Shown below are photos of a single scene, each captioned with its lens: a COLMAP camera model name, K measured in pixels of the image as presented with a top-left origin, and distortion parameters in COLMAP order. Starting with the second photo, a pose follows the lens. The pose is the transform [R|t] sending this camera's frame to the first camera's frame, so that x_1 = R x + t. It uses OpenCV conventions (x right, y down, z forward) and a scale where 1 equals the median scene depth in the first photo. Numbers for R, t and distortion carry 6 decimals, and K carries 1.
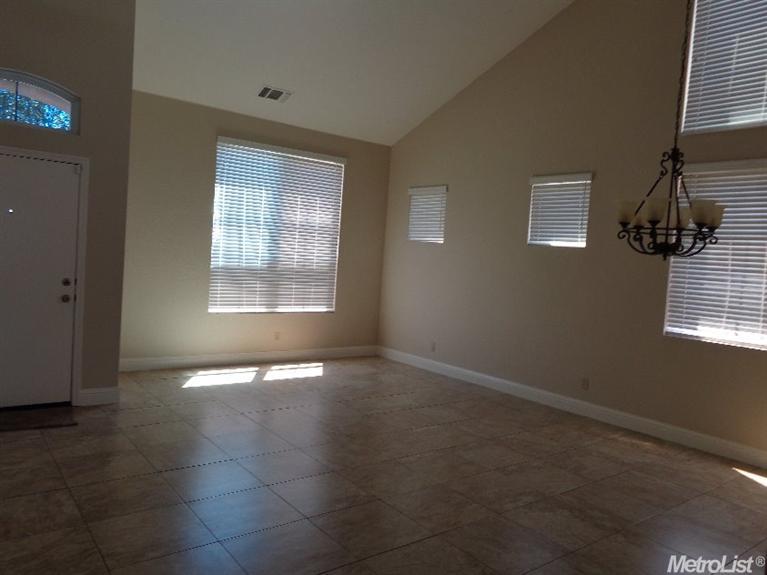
lens RADIAL K [[573.7, 0, 384.7], [0, 573.7, 291.5], [0, 0, 1]] dist [-0.003992, 0.003558]
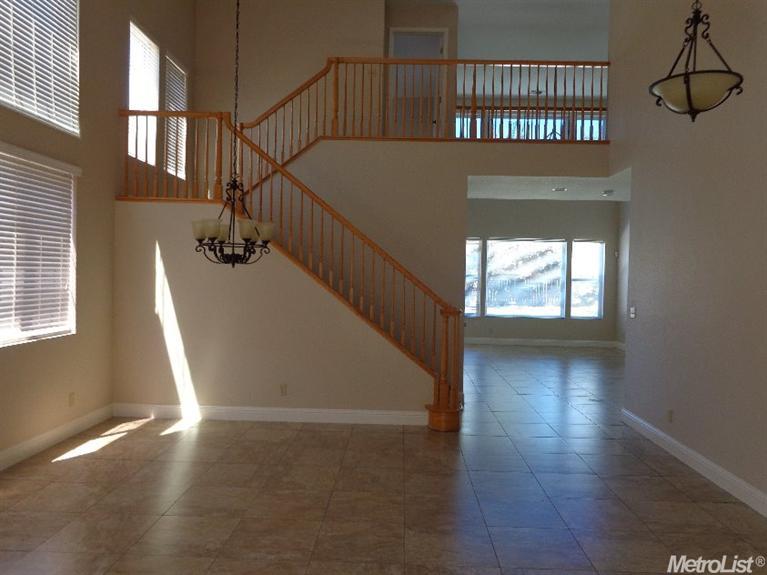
lens RADIAL K [[573.7, 0, 387.8], [0, 573.7, 283.0], [0, 0, 1]] dist [-0.003992, 0.003558]
pose [[-0.771965, -0.090890, 0.629133, -0.300749], [-0.034541, 0.994261, 0.101255, -0.084471], [-0.634725, 0.056434, -0.770674, 0.909199]]
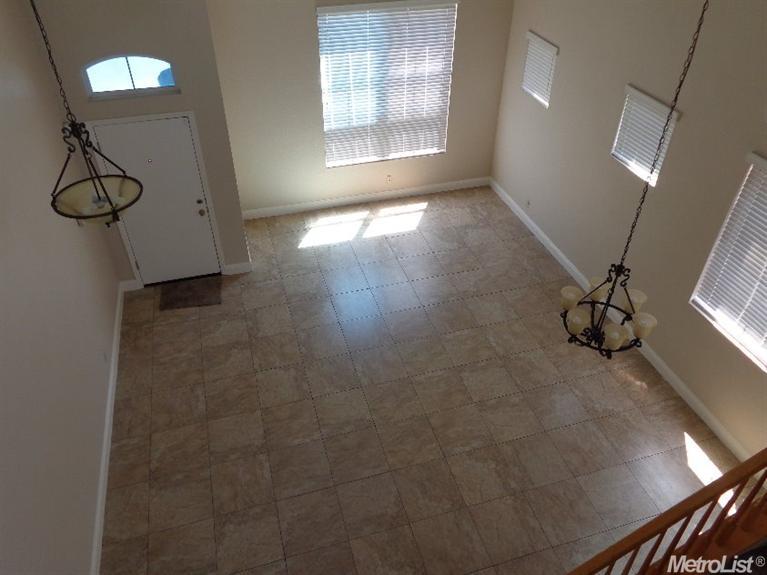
lens RADIAL K [[573.7, 0, 385.6], [0, 573.7, 289.4], [0, 0, 1]] dist [-0.003992, 0.003558]
pose [[0.931239, 0.177439, -0.318292, 0.227774], [0.032685, 0.829254, 0.557915, -0.413990], [0.362941, -0.529956, 0.766434, 0.007616]]
